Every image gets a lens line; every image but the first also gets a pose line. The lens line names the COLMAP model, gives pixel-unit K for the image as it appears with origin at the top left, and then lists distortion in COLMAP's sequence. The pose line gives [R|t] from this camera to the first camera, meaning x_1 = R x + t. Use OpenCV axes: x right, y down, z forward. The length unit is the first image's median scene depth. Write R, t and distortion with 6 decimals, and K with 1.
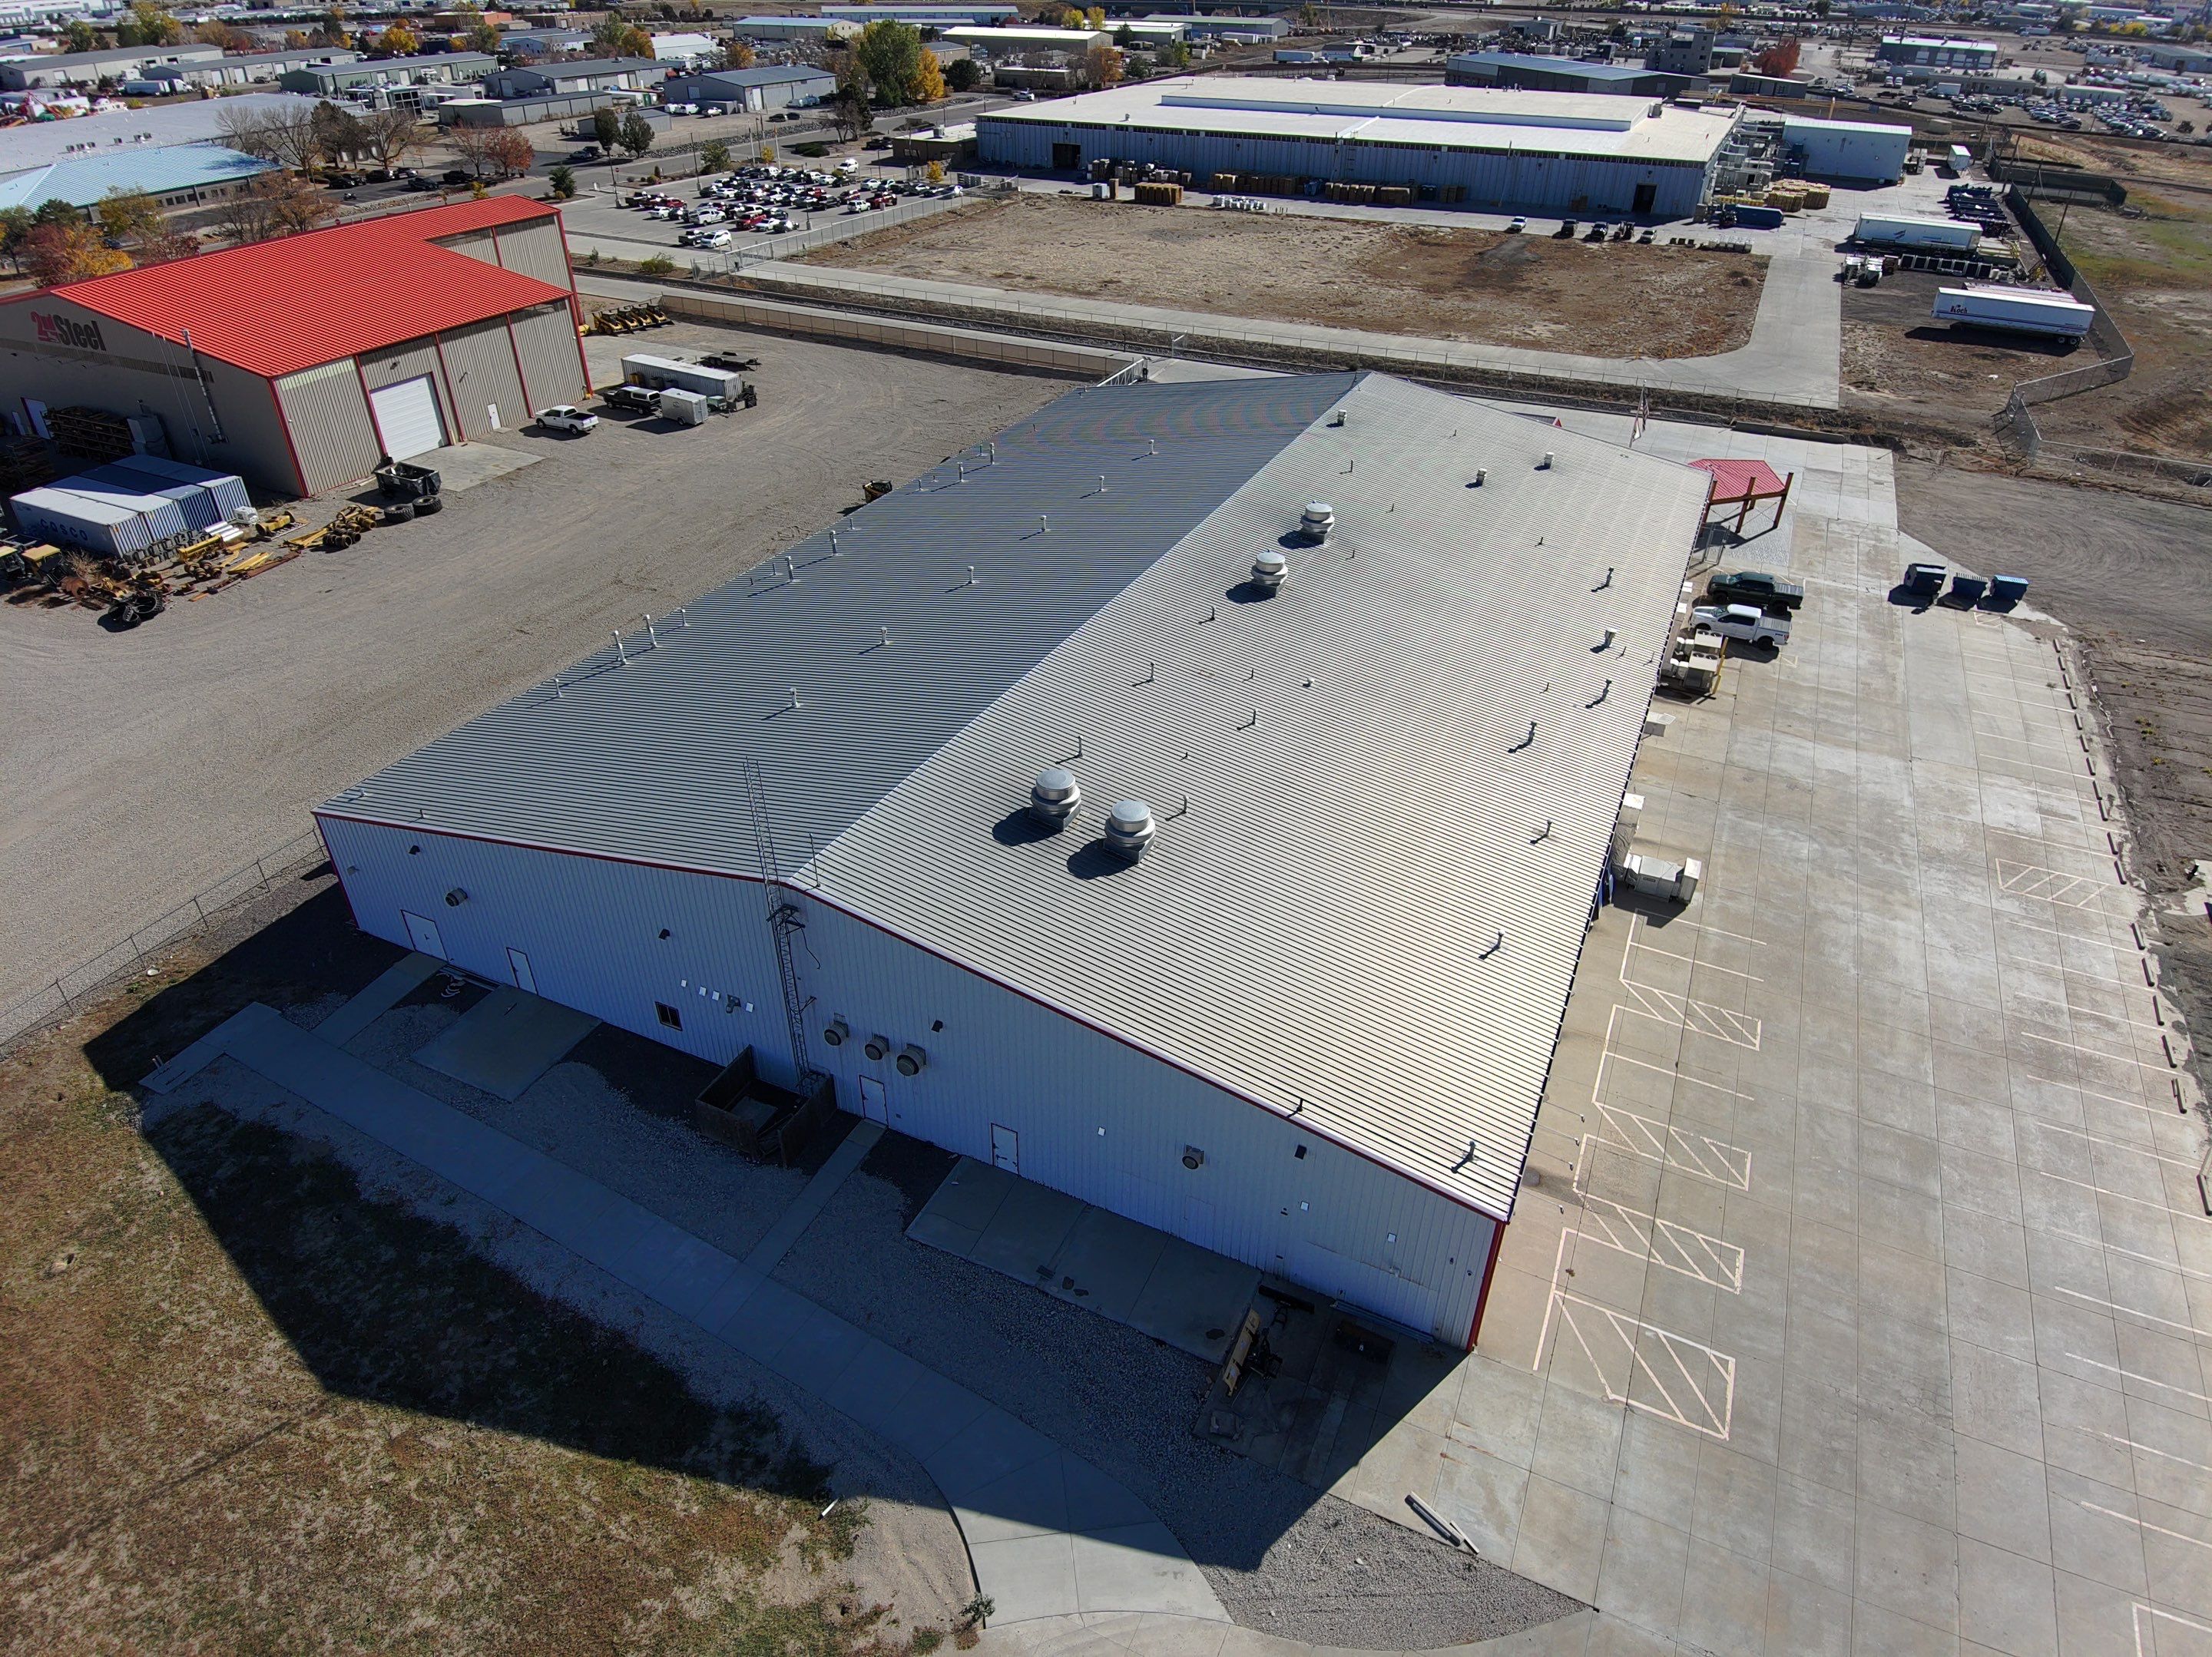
lens RADIAL K [[1306.2, 0, 1111.3], [0, 1306.2, 820.6], [0, 0, 1]] dist [0.069712, -0.100995]
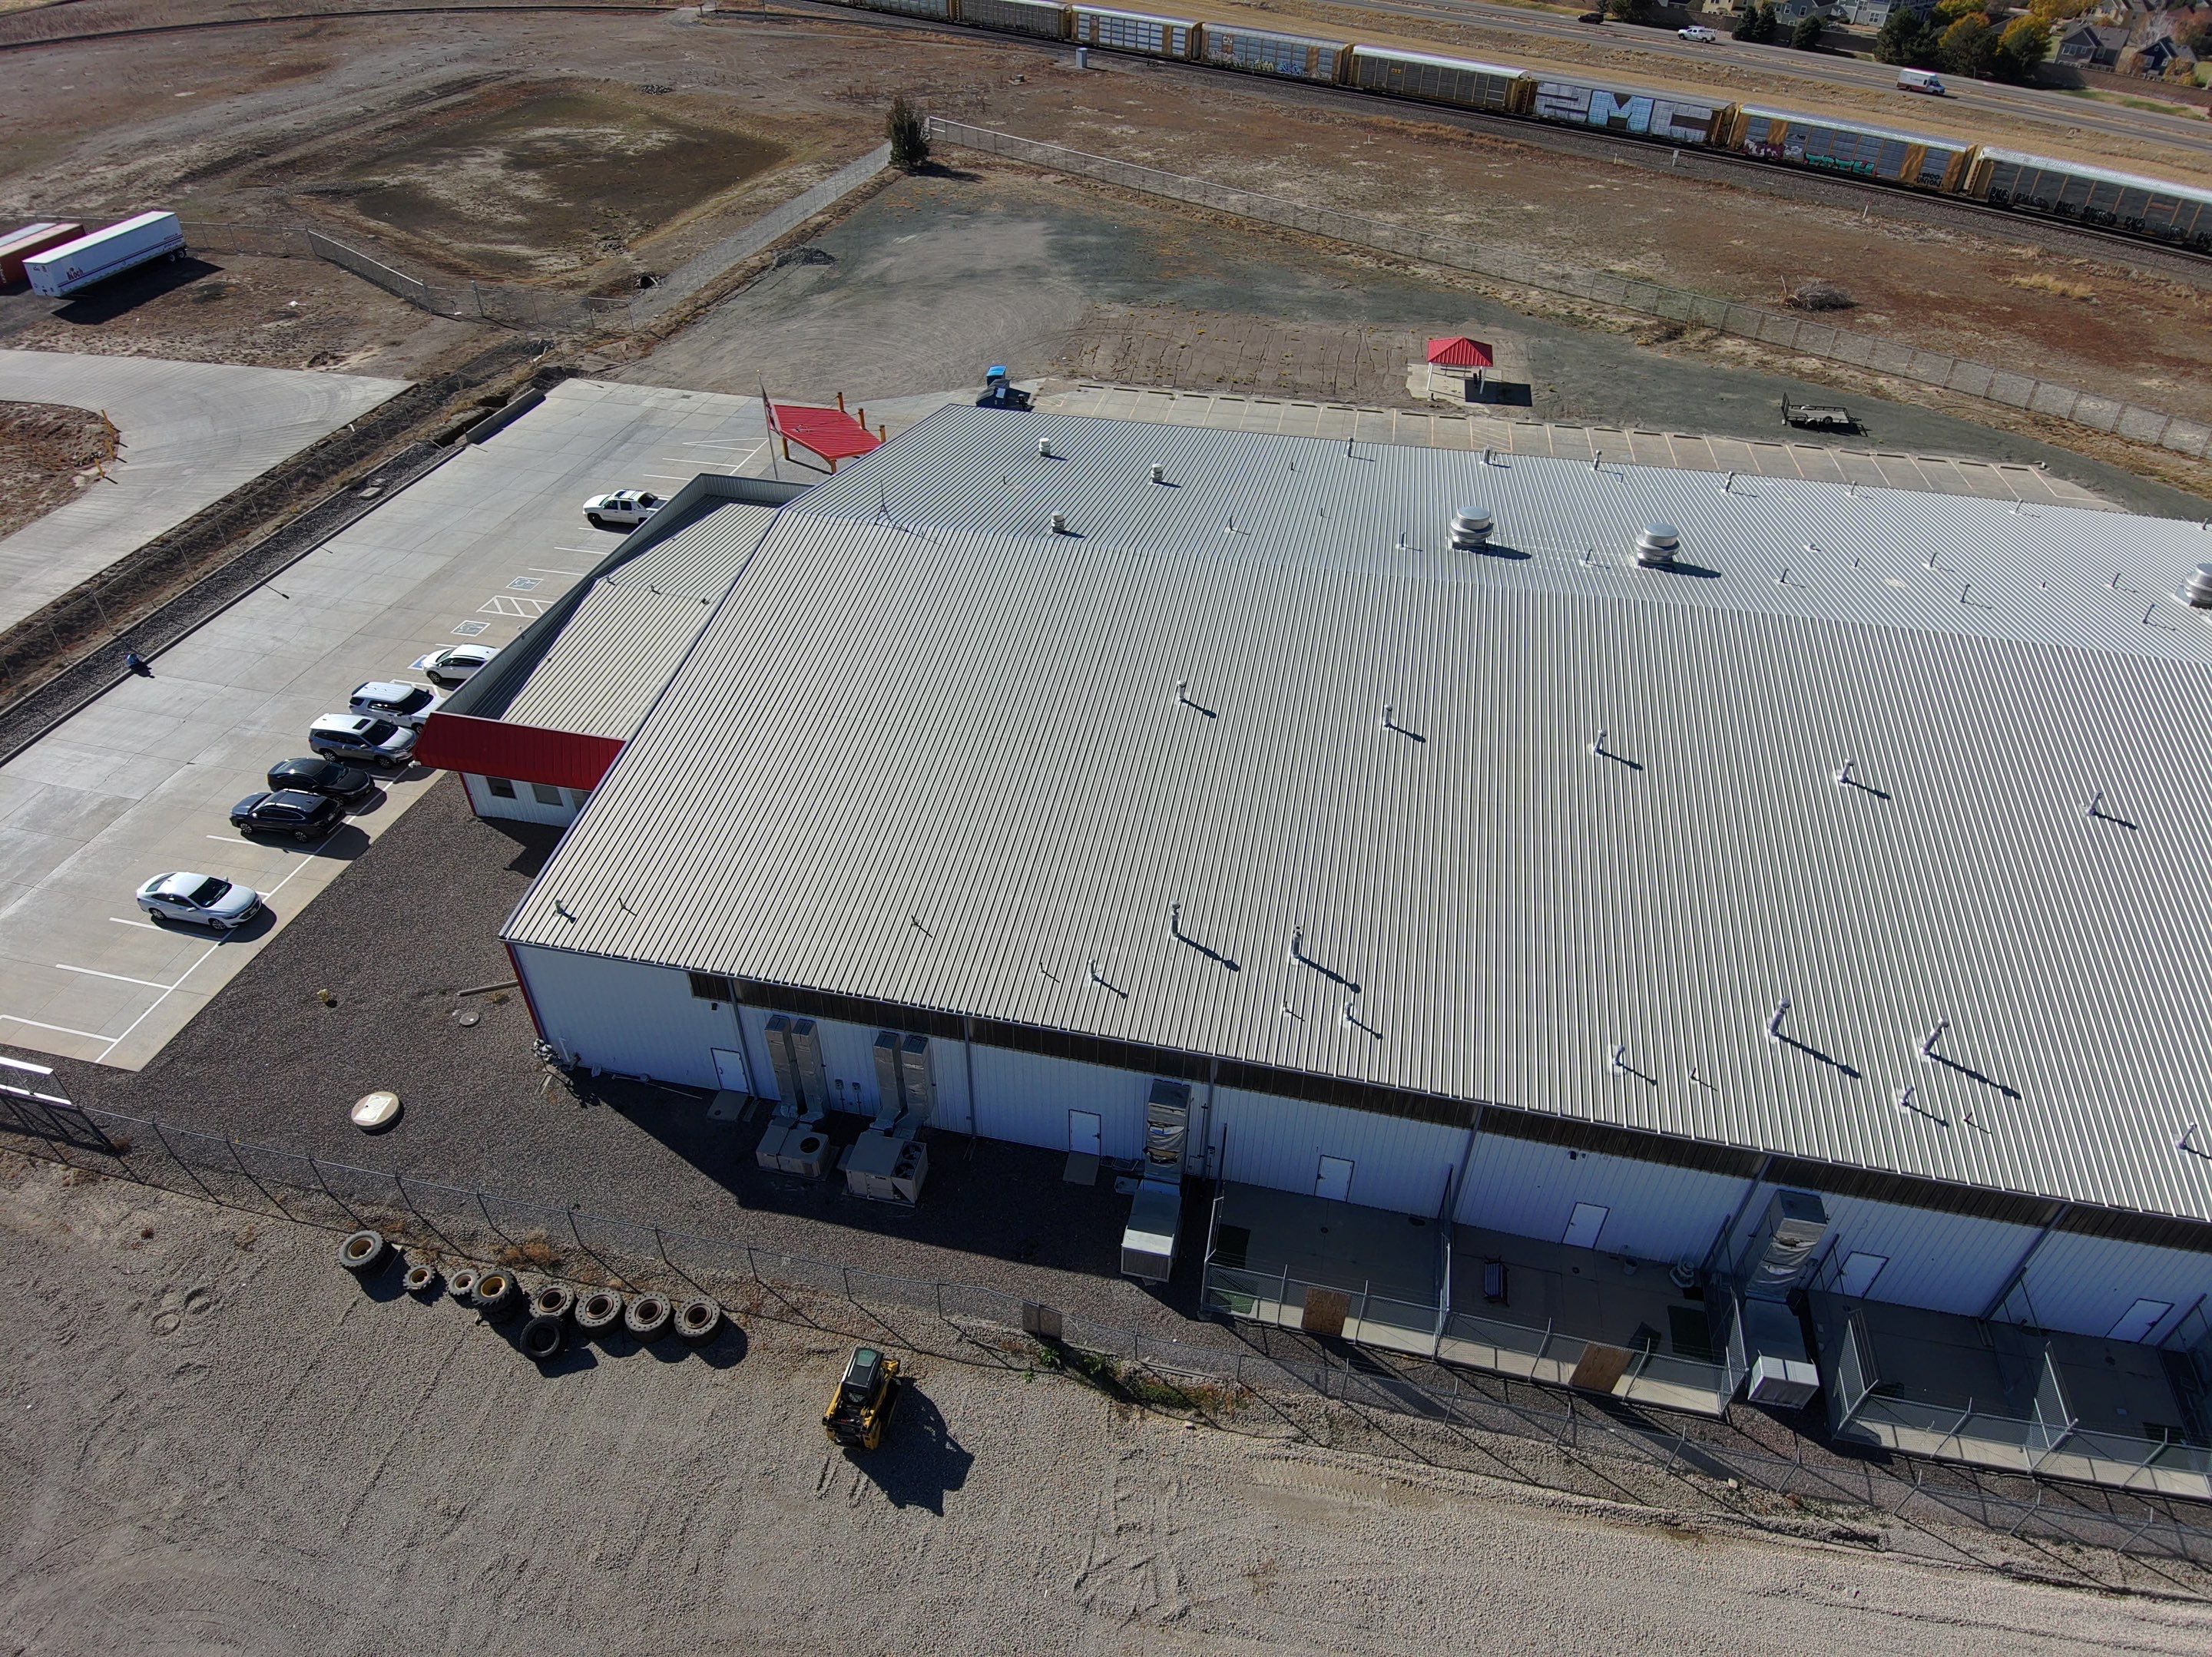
lens RADIAL K [[1306.2, 0, 1111.3], [0, 1306.2, 820.6], [0, 0, 1]] dist [0.069712, -0.100995]
pose [[-0.232118, -0.610811, 0.756988, -0.374252], [0.523003, 0.577797, 0.626593, -0.541621], [-0.820115, 0.541351, 0.185339, 0.812213]]
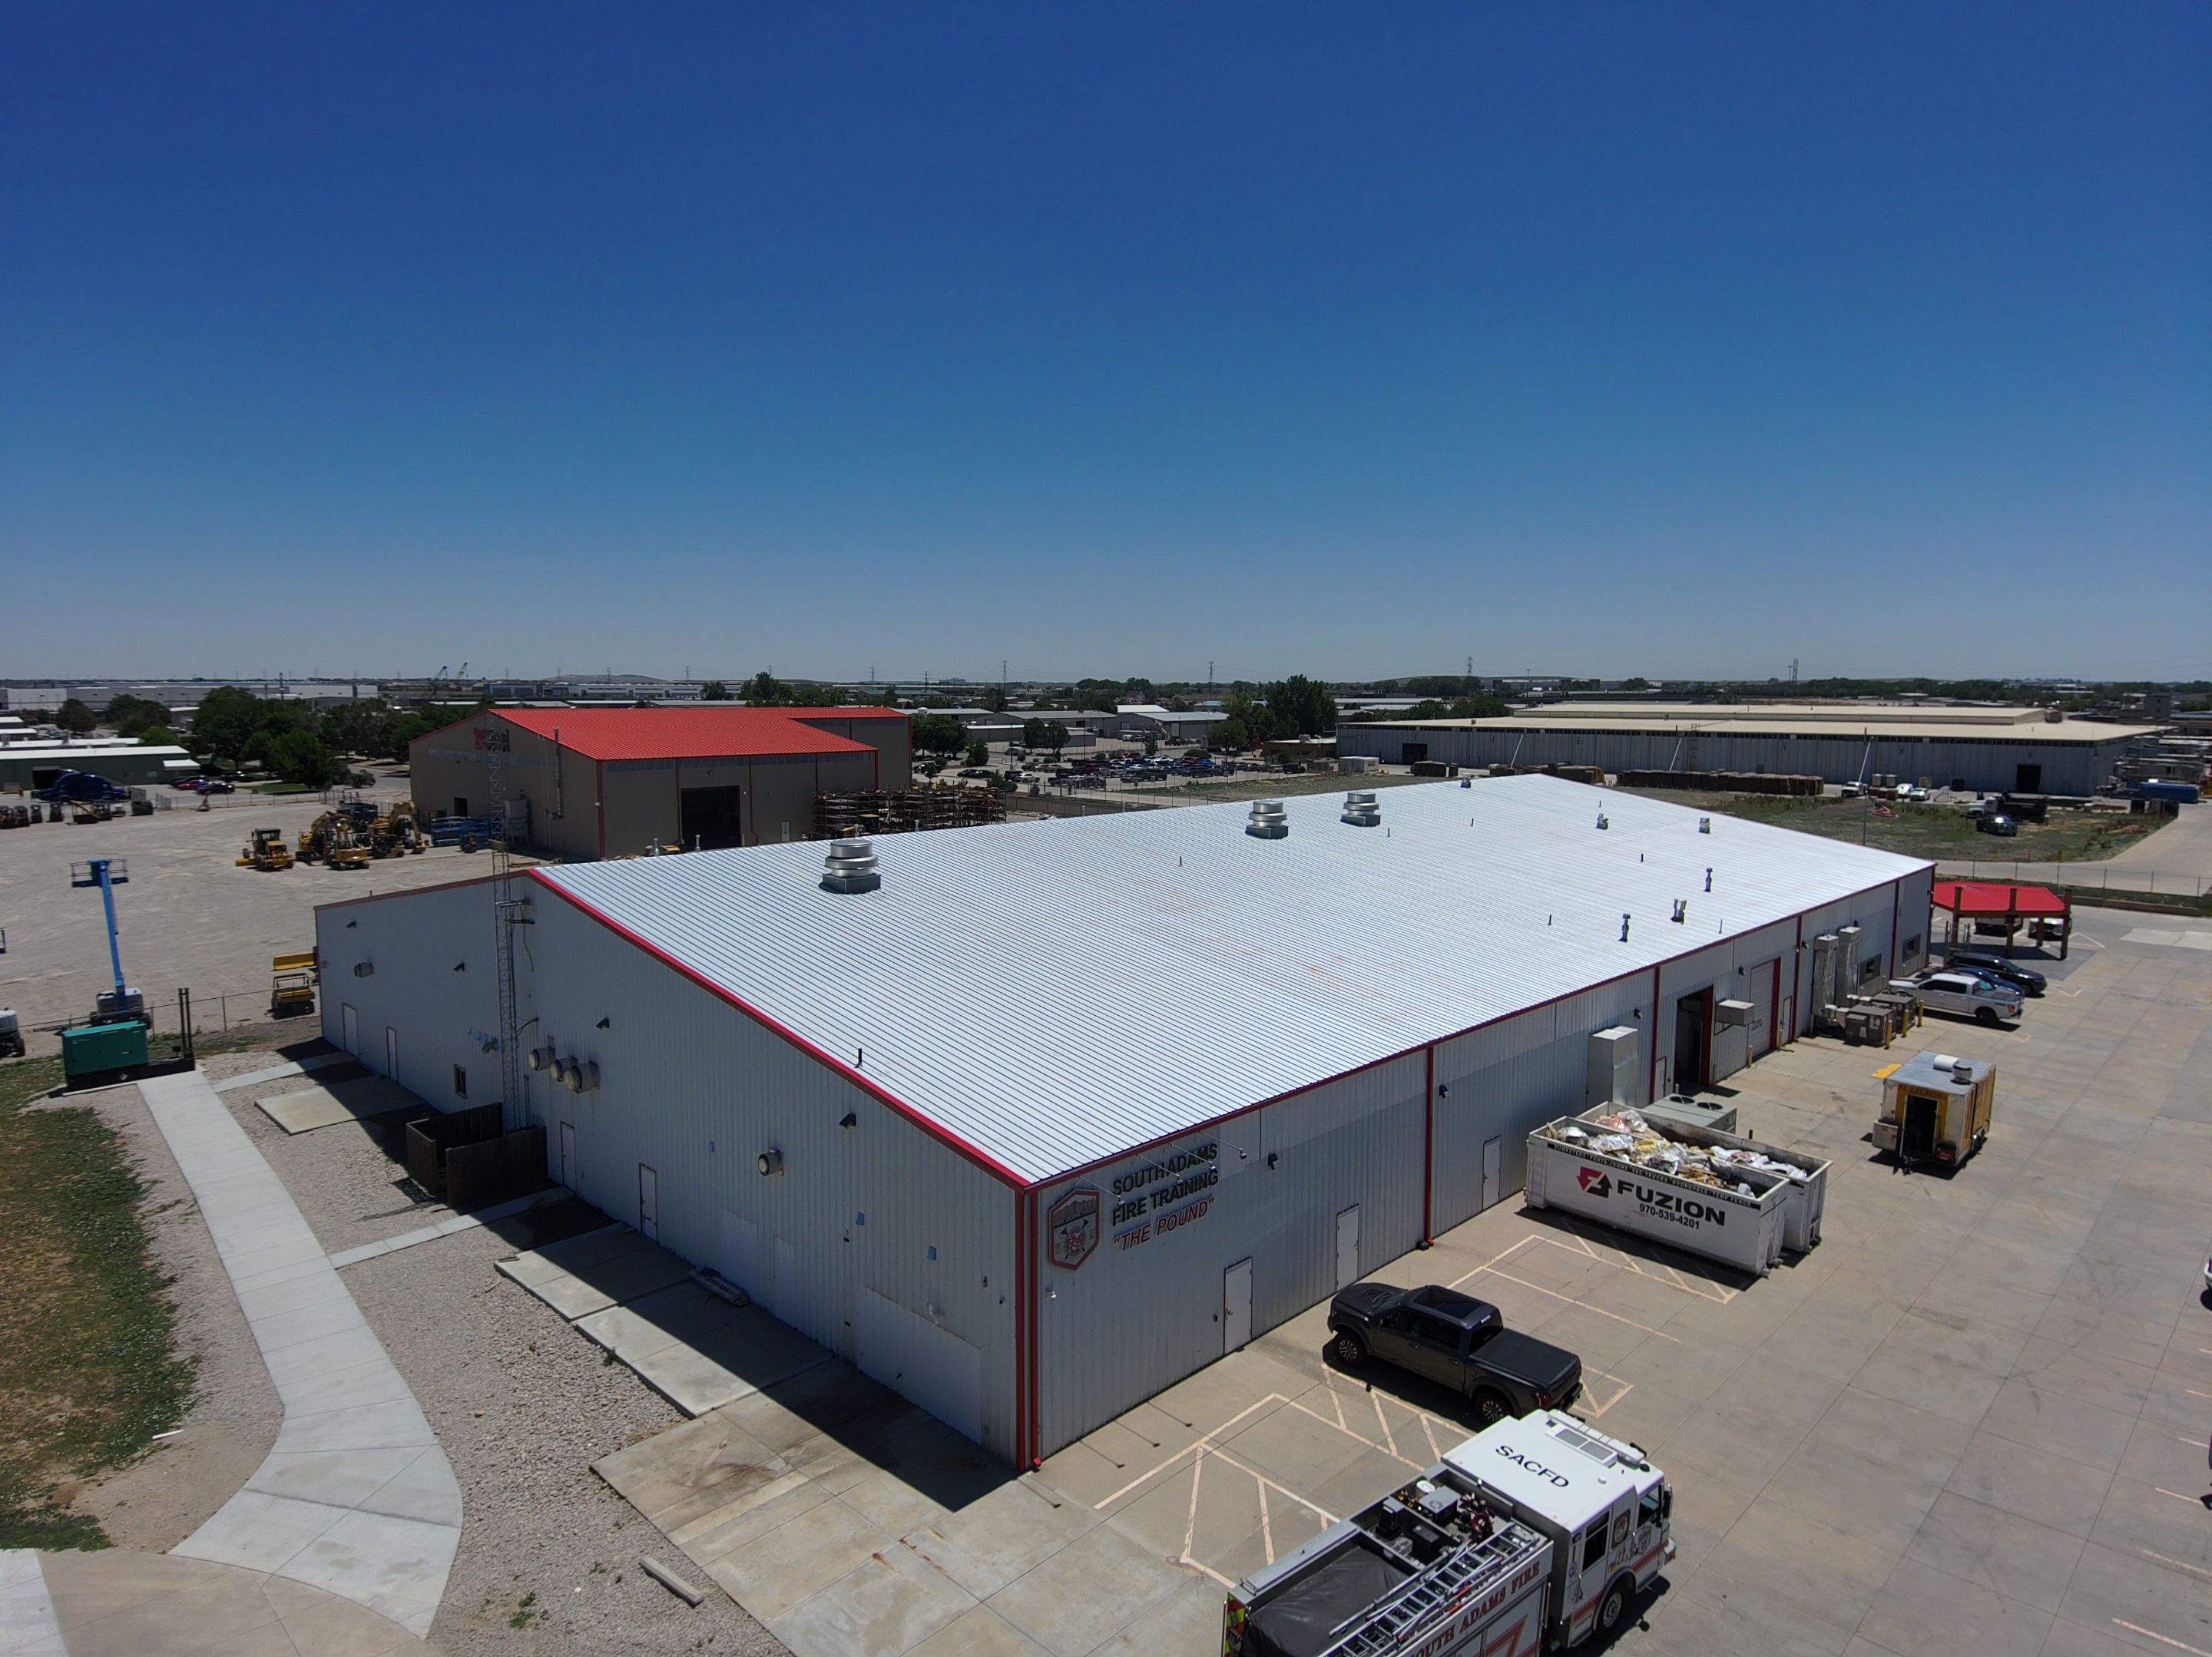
lens RADIAL K [[1305.8, 0, 1104.5], [0, 1305.8, 825.8], [0, 0, 1]] dist [0.061384, -0.091448]
pose [[0.942247, 0.025509, -0.333947, 0.212582], [-0.177561, 0.883482, -0.433511, 0.159678], [0.283978, 0.467770, 0.836987, 0.120124]]
